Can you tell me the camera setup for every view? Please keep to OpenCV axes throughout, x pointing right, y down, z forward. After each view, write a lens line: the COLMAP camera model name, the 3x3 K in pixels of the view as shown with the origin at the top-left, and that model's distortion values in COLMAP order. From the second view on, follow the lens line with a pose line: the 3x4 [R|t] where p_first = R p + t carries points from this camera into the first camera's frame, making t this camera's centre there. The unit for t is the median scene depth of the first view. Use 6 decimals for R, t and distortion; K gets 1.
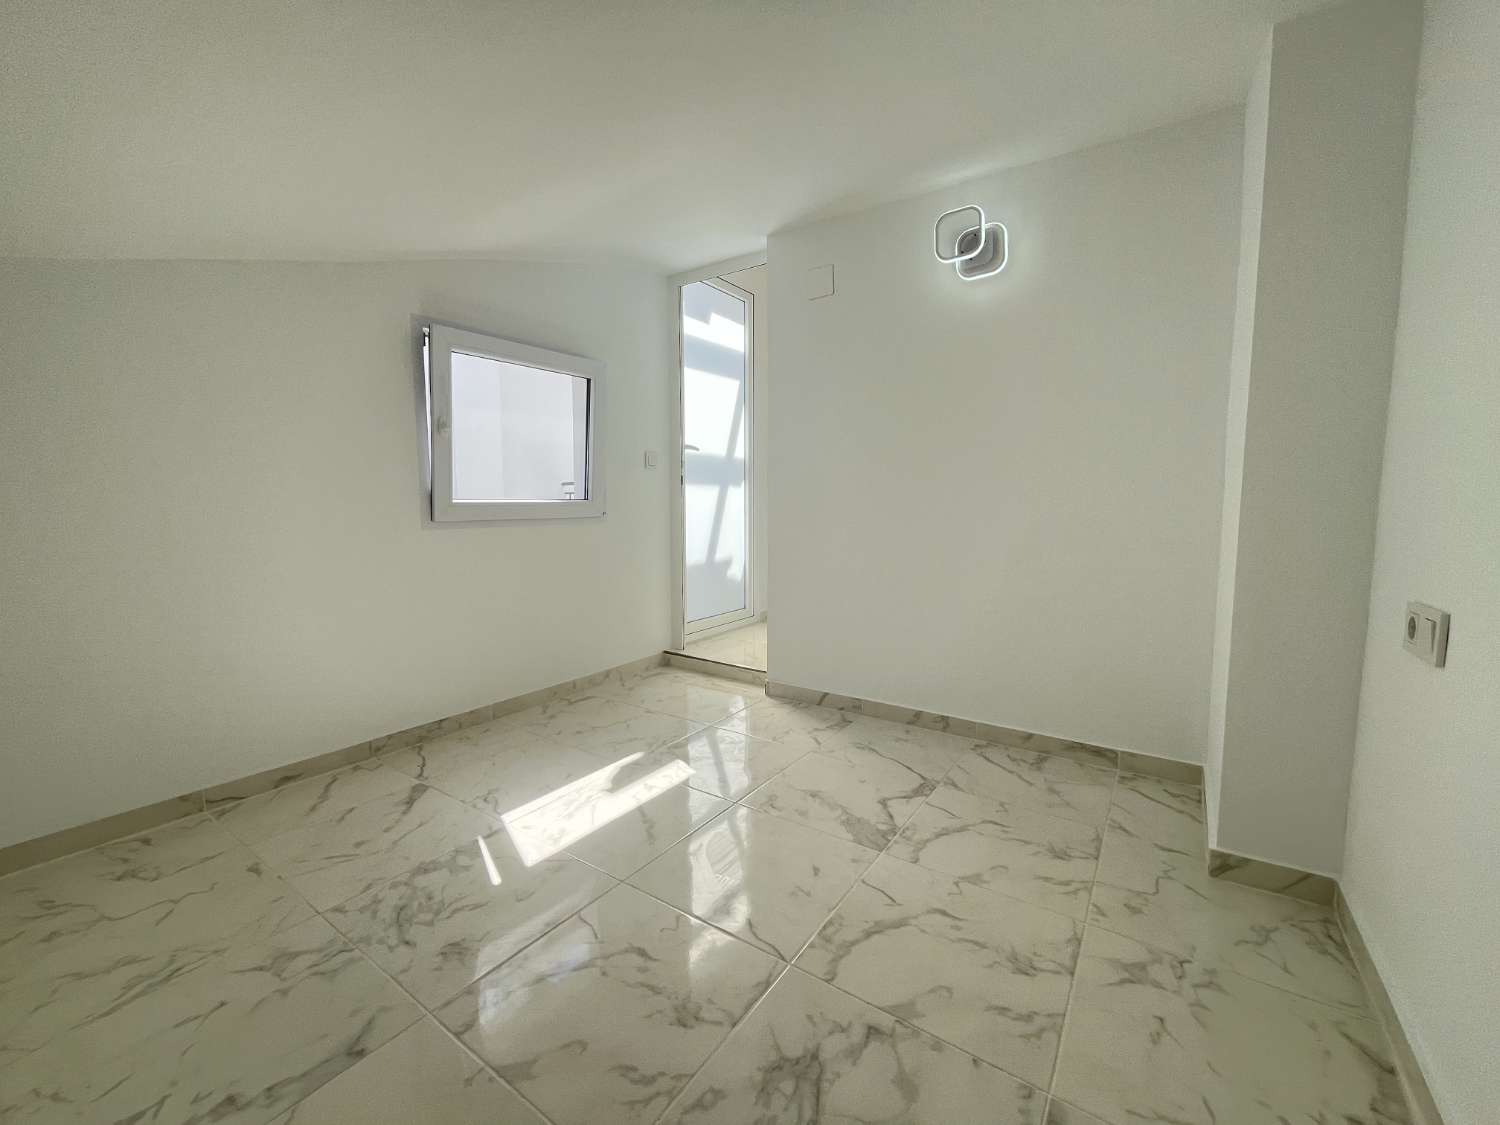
lens RADIAL K [[612.8, 0, 740.7], [0, 612.8, 555.9], [0, 0, 1]] dist [-0.003566, 0.000088]
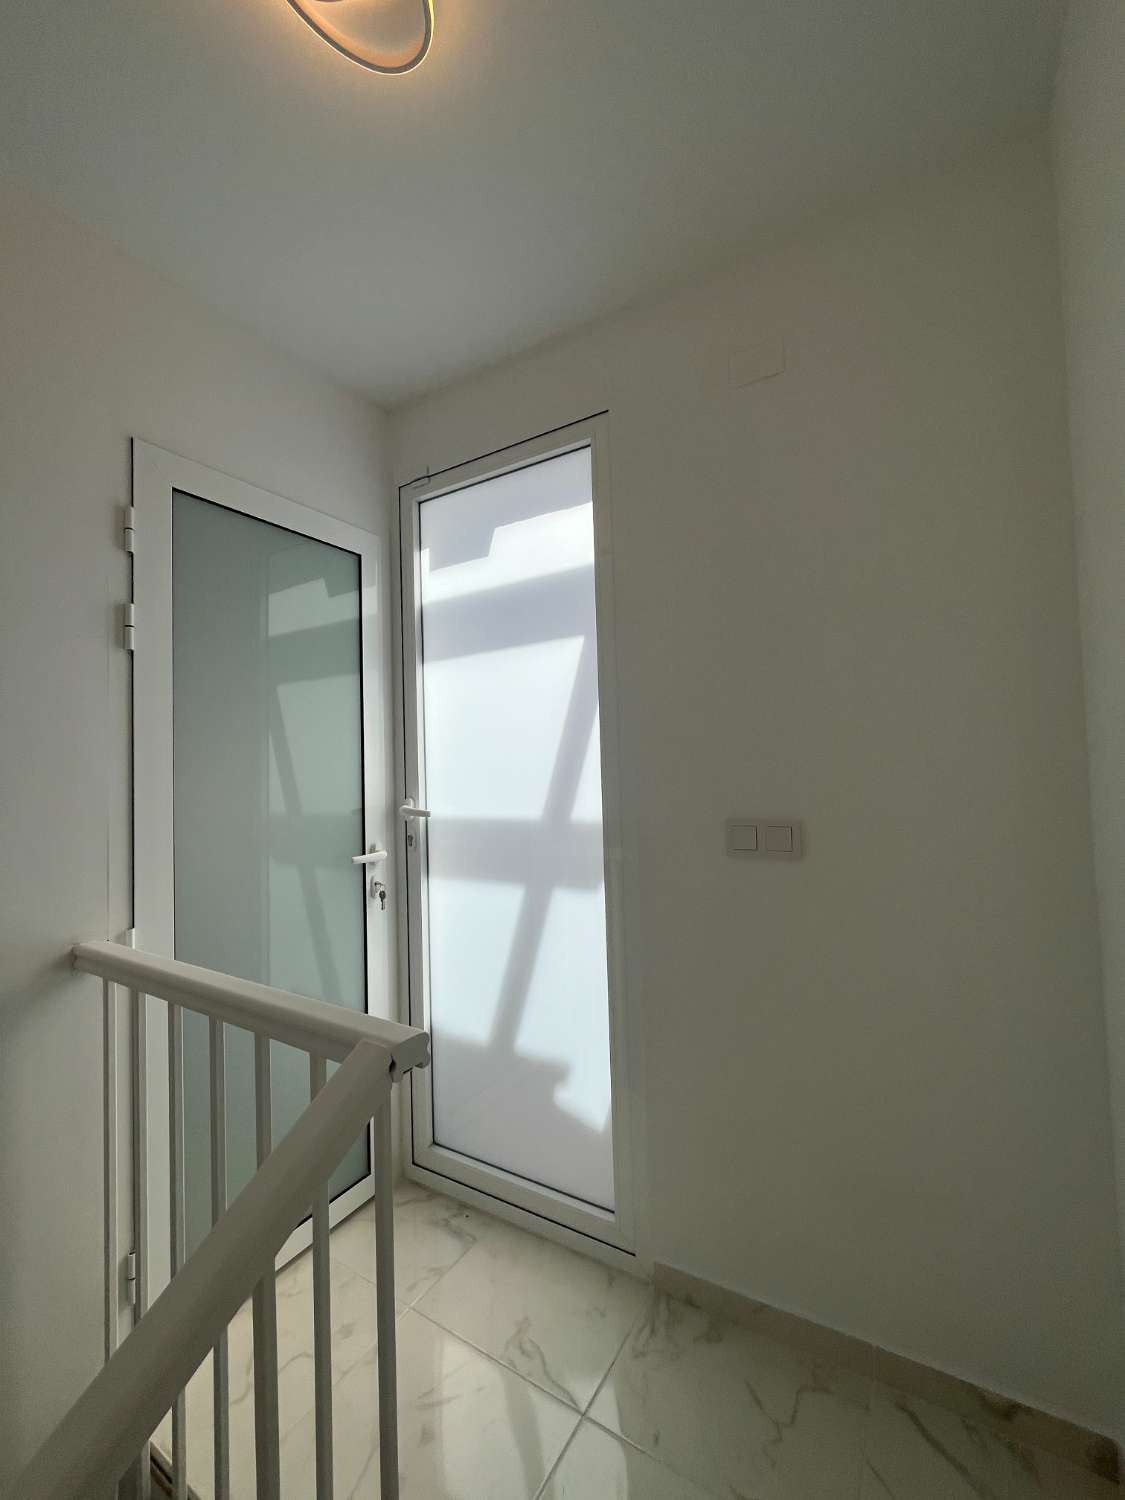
lens RADIAL K [[612.8, 0, 564.4], [0, 612.8, 754.0], [0, 0, 1]] dist [-0.003566, 0.000088]
pose [[0.073862, -0.034775, -0.996662, 0.413435], [-0.059777, 0.997441, -0.039232, -0.193366], [0.995475, 0.062475, 0.071594, 0.982310]]
